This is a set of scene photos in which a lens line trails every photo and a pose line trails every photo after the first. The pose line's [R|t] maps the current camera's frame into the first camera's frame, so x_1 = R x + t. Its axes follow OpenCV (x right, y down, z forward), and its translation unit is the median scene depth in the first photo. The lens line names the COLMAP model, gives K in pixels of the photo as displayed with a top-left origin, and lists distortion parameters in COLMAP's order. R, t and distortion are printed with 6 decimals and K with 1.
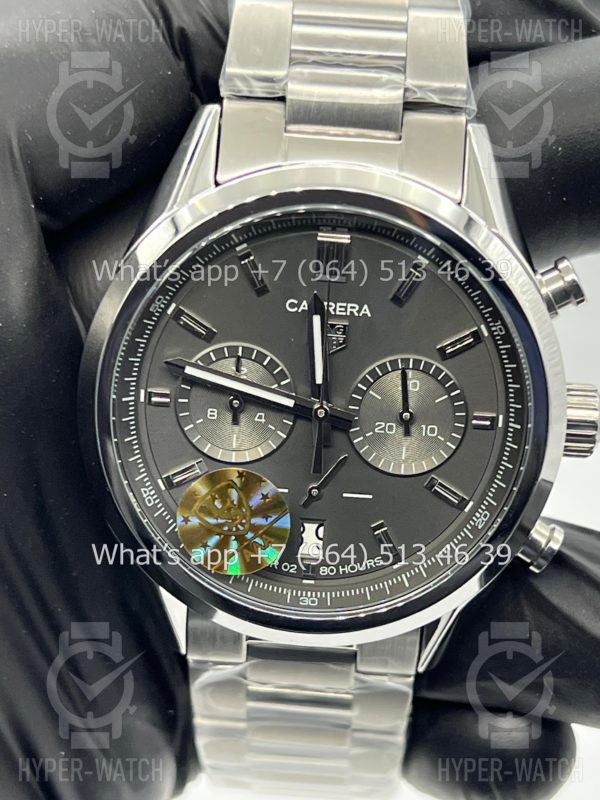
lens RADIAL K [[1983.2, 0, 300.0], [0, 1983.2, 400.0], [0, 0, 1]] dist [0.052851, -0.251625]
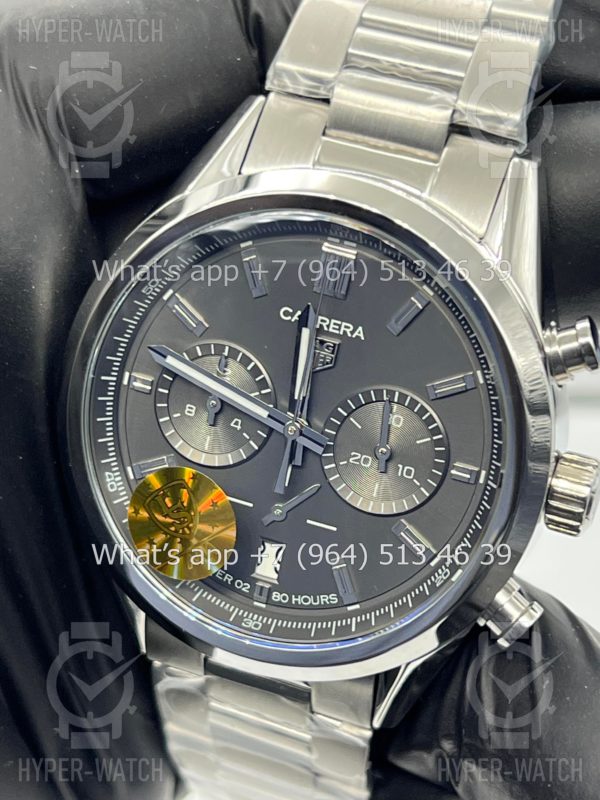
lens RADIAL K [[1983.2, 0, 300.0], [0, 1983.2, 400.0], [0, 0, 1]] dist [0.052851, -0.251625]
pose [[0.956922, 0.188466, -0.220866, 0.218210], [-0.193988, 0.980998, -0.003379, -0.005008], [0.216032, 0.046079, 0.975298, 0.075178]]
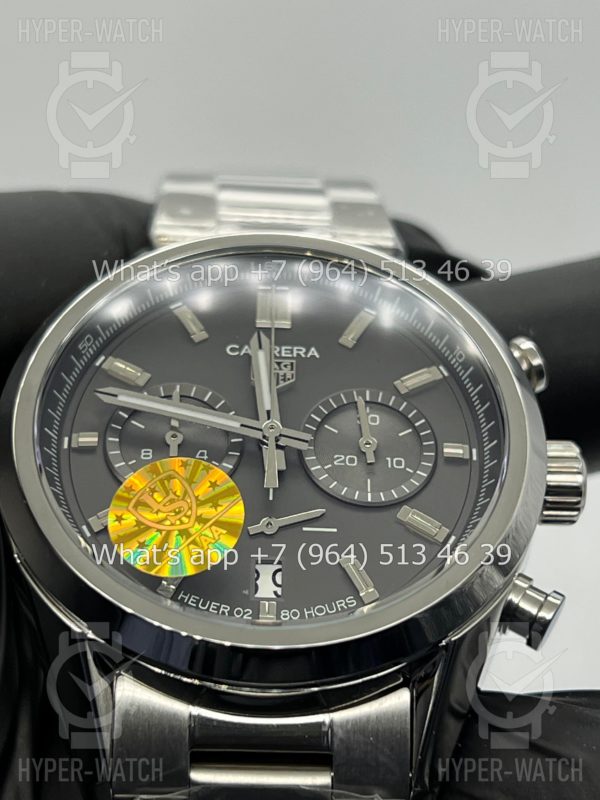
lens RADIAL K [[1983.2, 0, 300.0], [0, 1983.2, 400.0], [0, 0, 1]] dist [0.052851, -0.251625]
pose [[0.995655, -0.010498, 0.092521, -0.057730], [0.073425, 0.699578, -0.710774, 0.616787], [-0.057264, 0.714479, 0.697309, 0.372275]]
